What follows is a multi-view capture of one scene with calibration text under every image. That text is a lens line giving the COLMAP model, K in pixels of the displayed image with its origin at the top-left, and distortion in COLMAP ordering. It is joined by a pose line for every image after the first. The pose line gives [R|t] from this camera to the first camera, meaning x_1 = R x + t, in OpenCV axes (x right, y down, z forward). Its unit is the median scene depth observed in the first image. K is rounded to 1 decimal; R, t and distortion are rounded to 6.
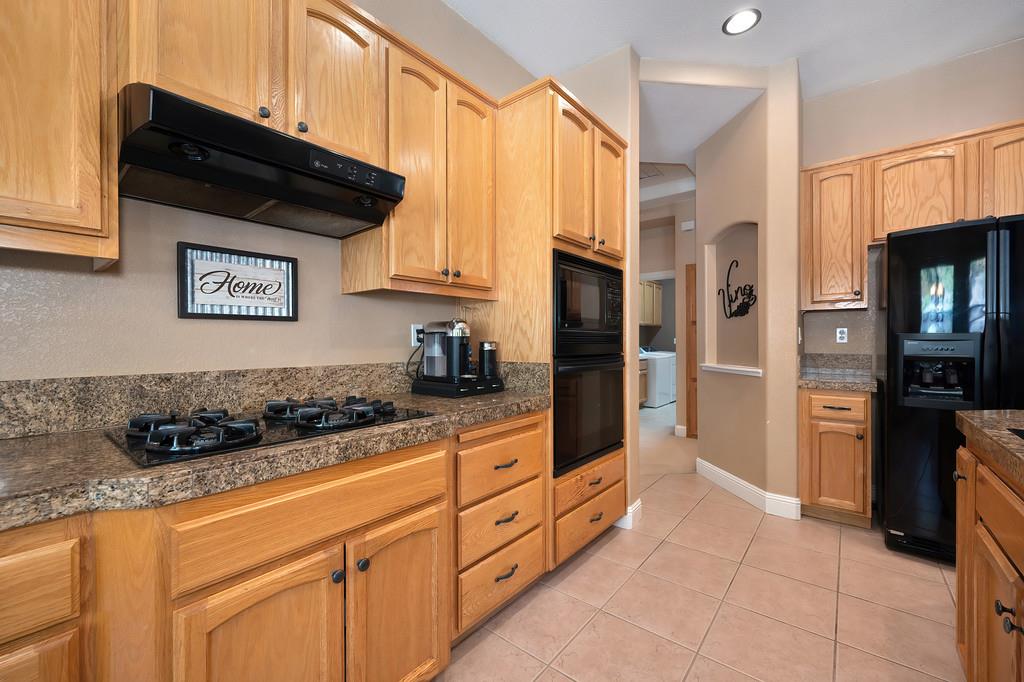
lens RADIAL K [[412.0, 0, 513.3], [0, 412.0, 340.9], [0, 0, 1]] dist [-0.000210, -0.000010]
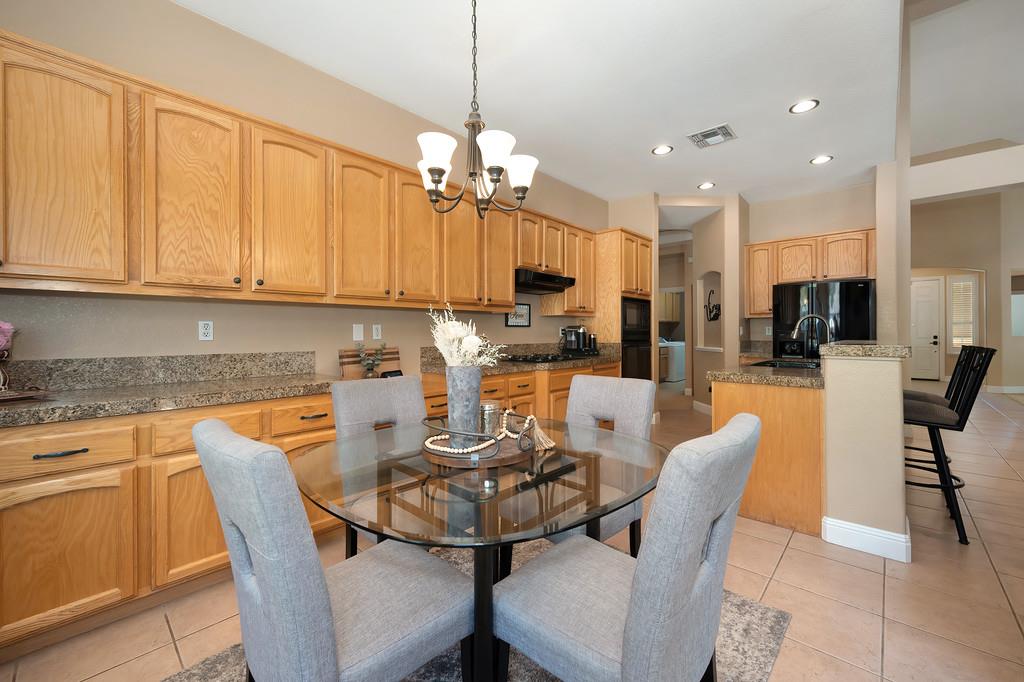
lens RADIAL K [[405.5, 0, 514.7], [0, 405.5, 332.2], [0, 0, 1]] dist [0.003739, -0.000070]
pose [[0.998259, -0.001312, -0.058969, -0.356219], [0.001089, 0.999992, -0.003808, -0.001880], [0.058973, 0.003738, 0.998253, -1.296490]]
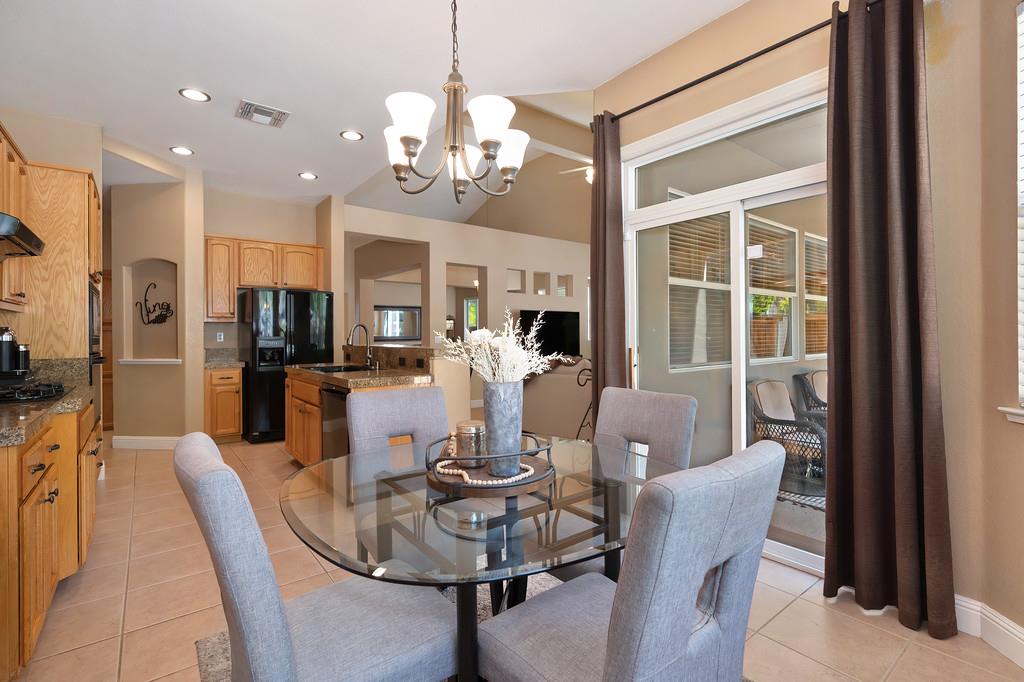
lens RADIAL K [[472.0, 0, 518.8], [0, 472.0, 336.9], [0, 0, 1]] dist [0.001392, -0.000316]
pose [[0.210075, -0.003116, 0.977680, -1.144213], [0.007148, 0.999973, 0.001651, -0.012659], [-0.977659, 0.006642, 0.210092, -0.814477]]
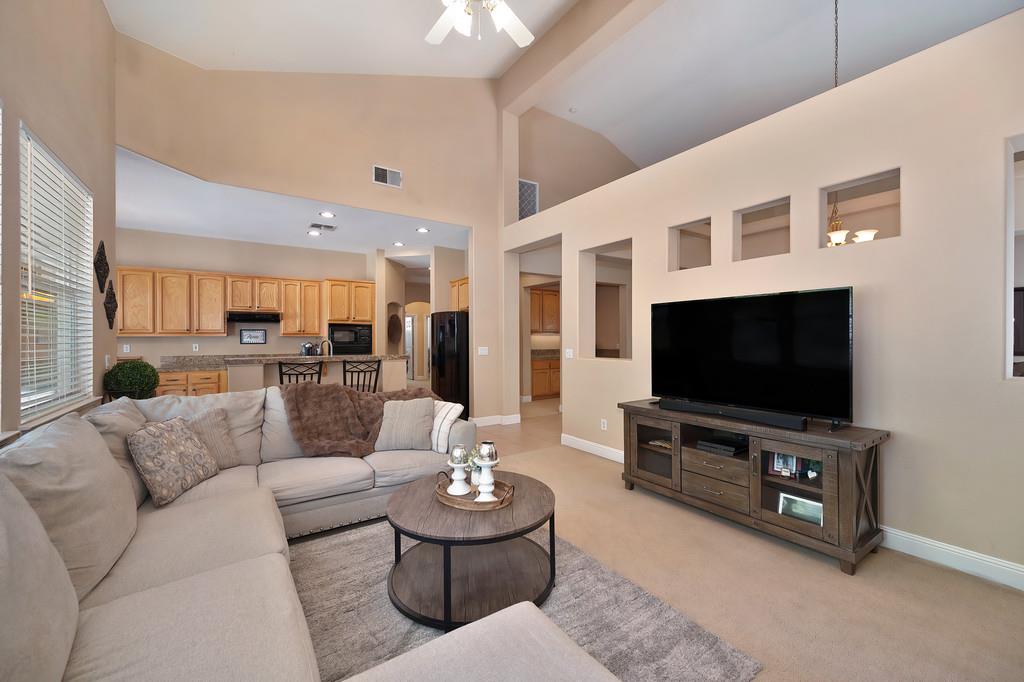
lens RADIAL K [[405.5, 0, 516.0], [0, 405.5, 340.0], [0, 0, 1]] dist [0.003739, -0.000070]
pose [[0.955630, 0.004475, -0.294536, 2.531210], [-0.004226, 0.999990, 0.001482, -0.081131], [0.294540, -0.000171, 0.955639, -1.807944]]
